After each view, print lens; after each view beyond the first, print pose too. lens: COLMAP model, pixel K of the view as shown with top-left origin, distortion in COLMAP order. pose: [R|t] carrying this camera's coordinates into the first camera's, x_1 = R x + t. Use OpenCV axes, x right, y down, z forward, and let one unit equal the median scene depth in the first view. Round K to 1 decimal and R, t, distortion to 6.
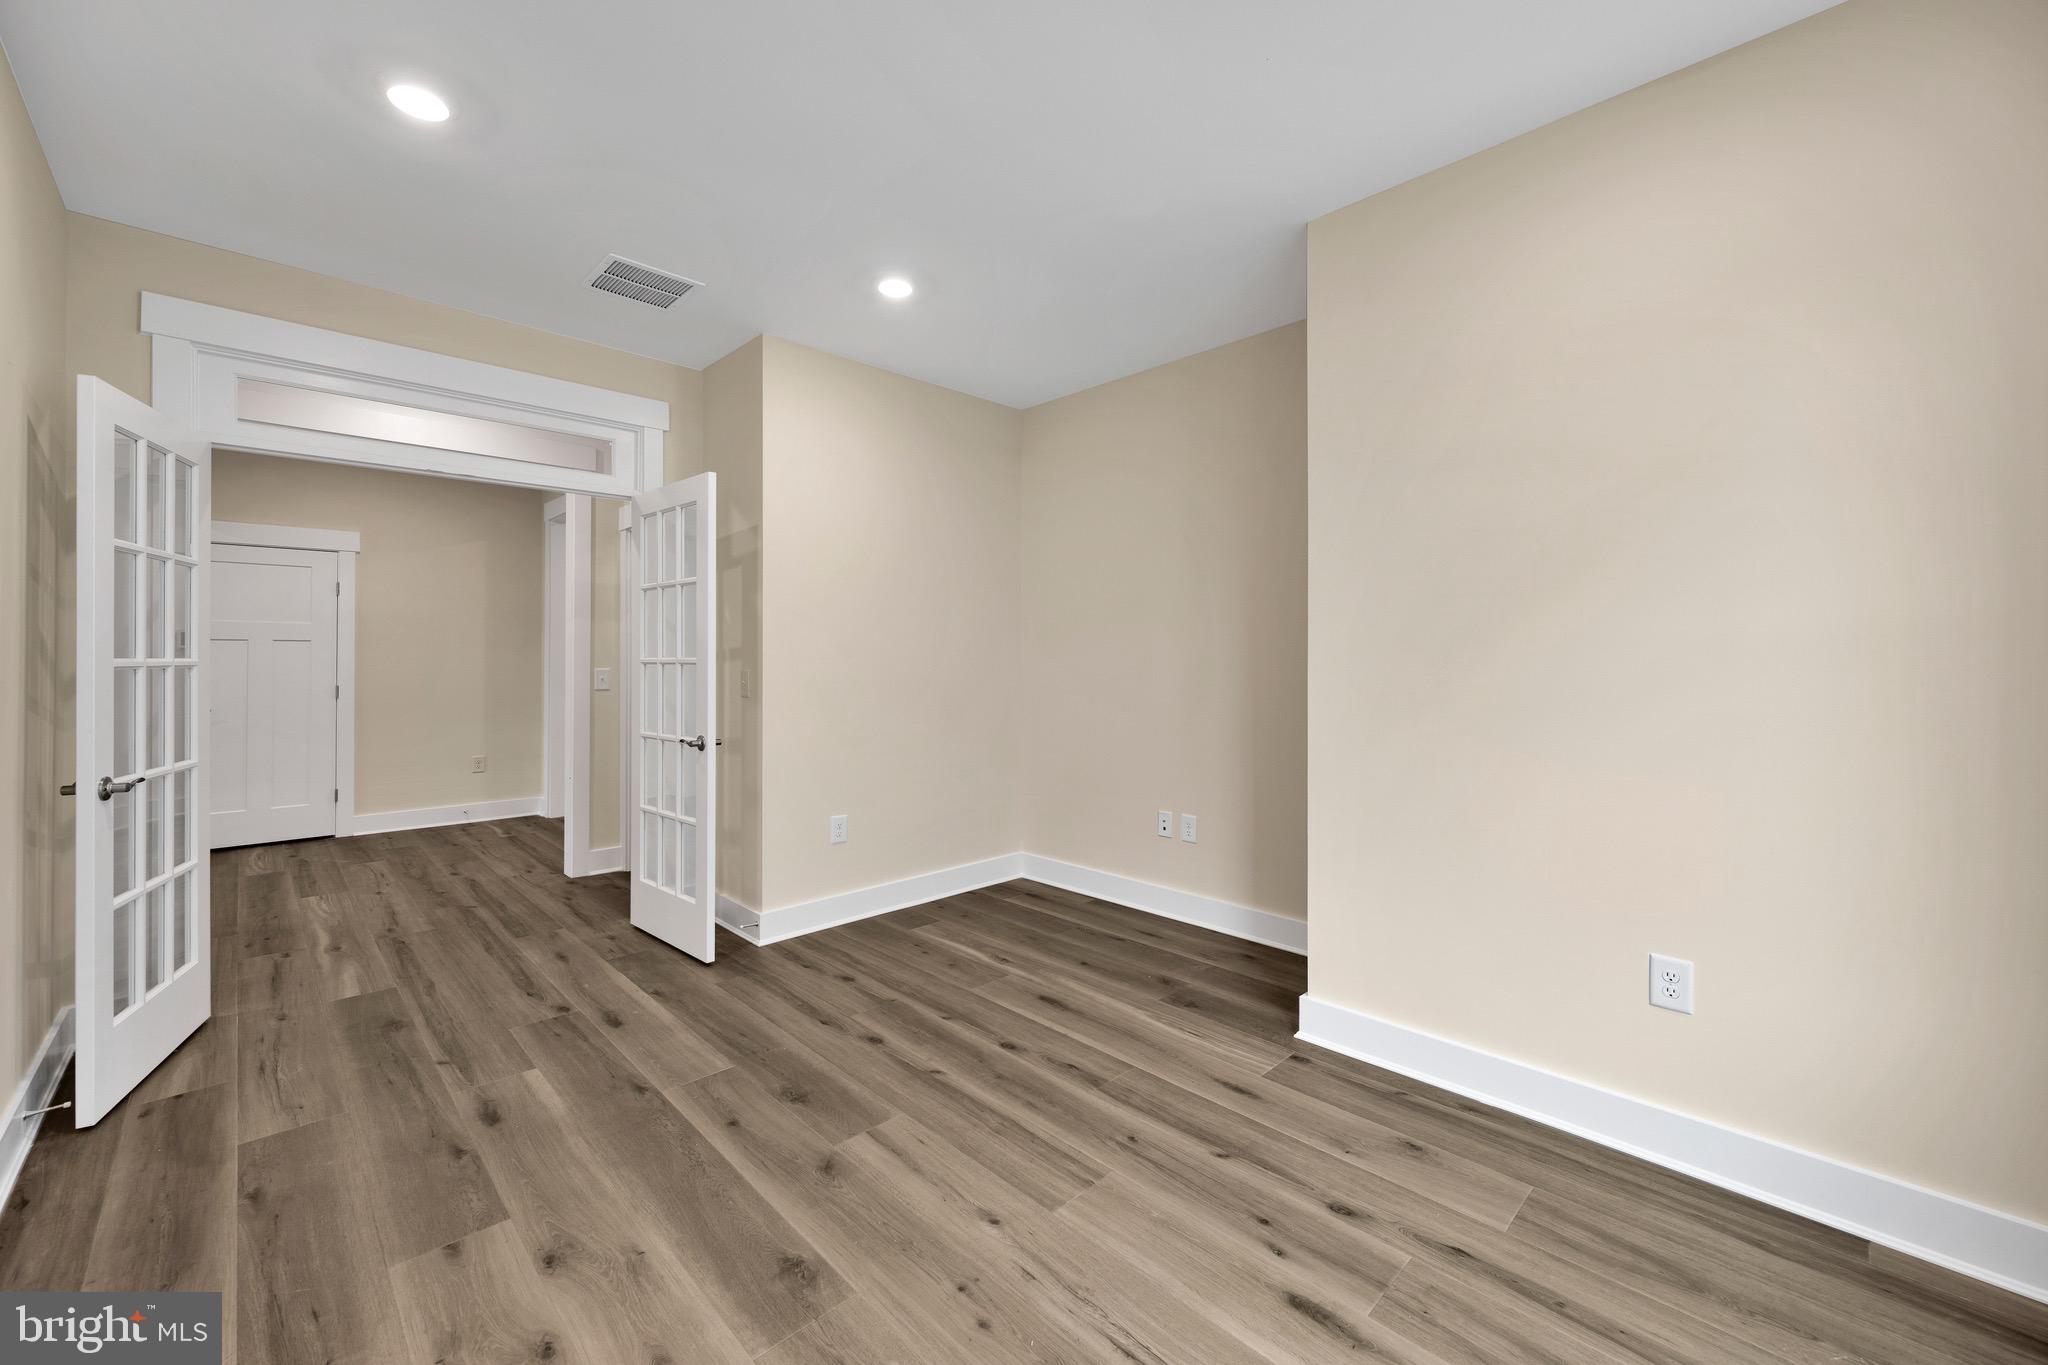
lens RADIAL K [[808.3, 0, 1023.6], [0, 808.3, 665.9], [0, 0, 1]] dist [0.001735, 0.000317]
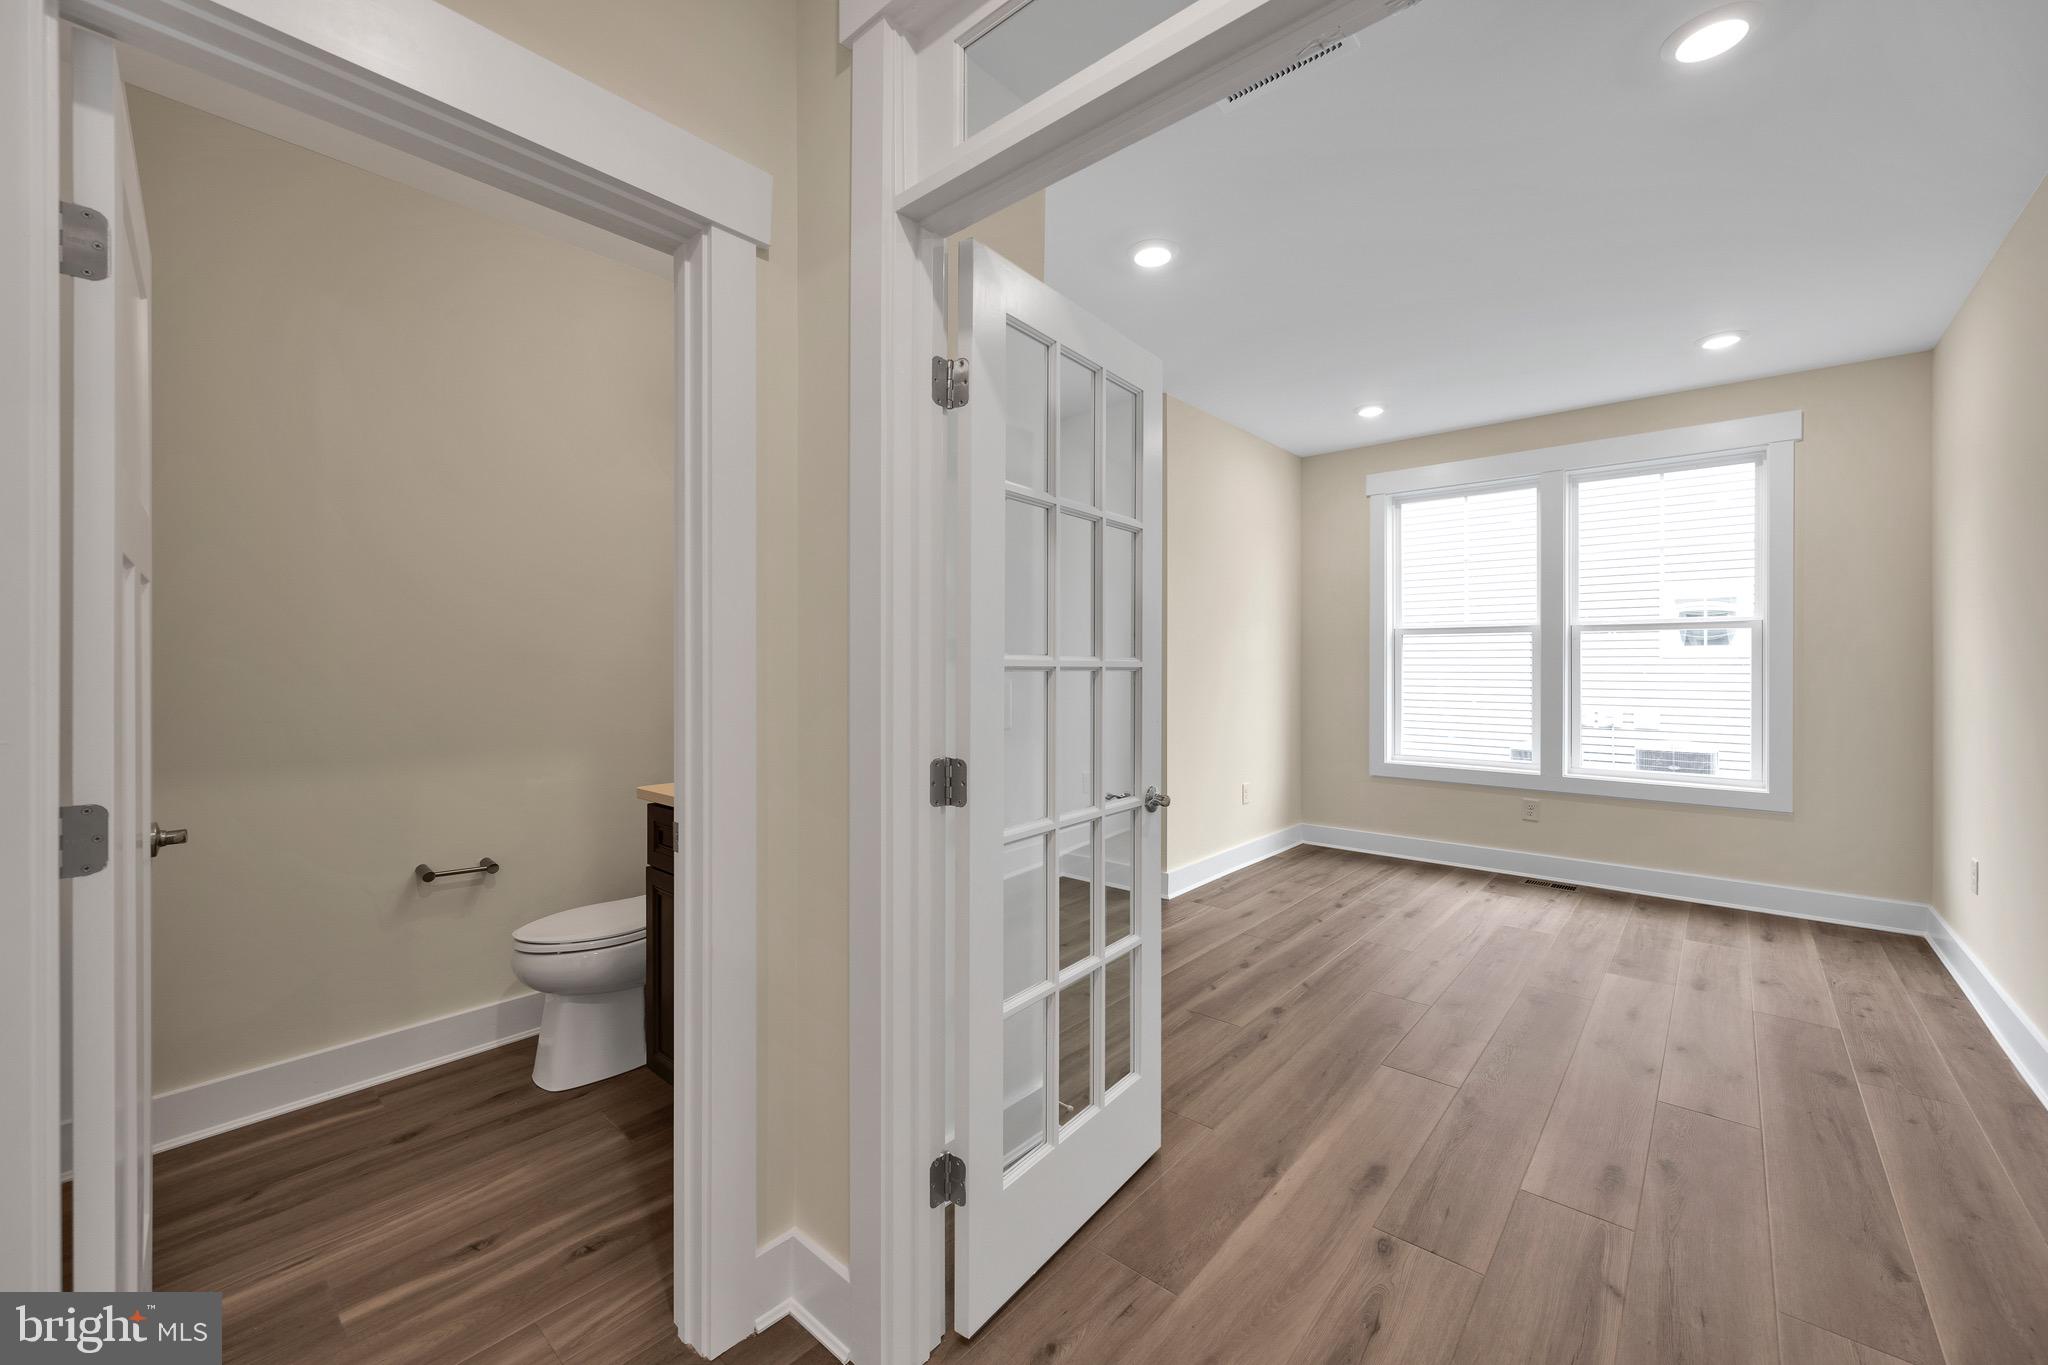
lens RADIAL K [[808.3, 0, 1023.4], [0, 808.3, 671.8], [0, 0, 1]] dist [0.001735, 0.000317]
pose [[-0.081189, -0.005100, 0.996686, -1.334399], [0.009109, 0.999941, 0.005858, -0.002601], [-0.996657, 0.009554, -0.081138, 1.536336]]
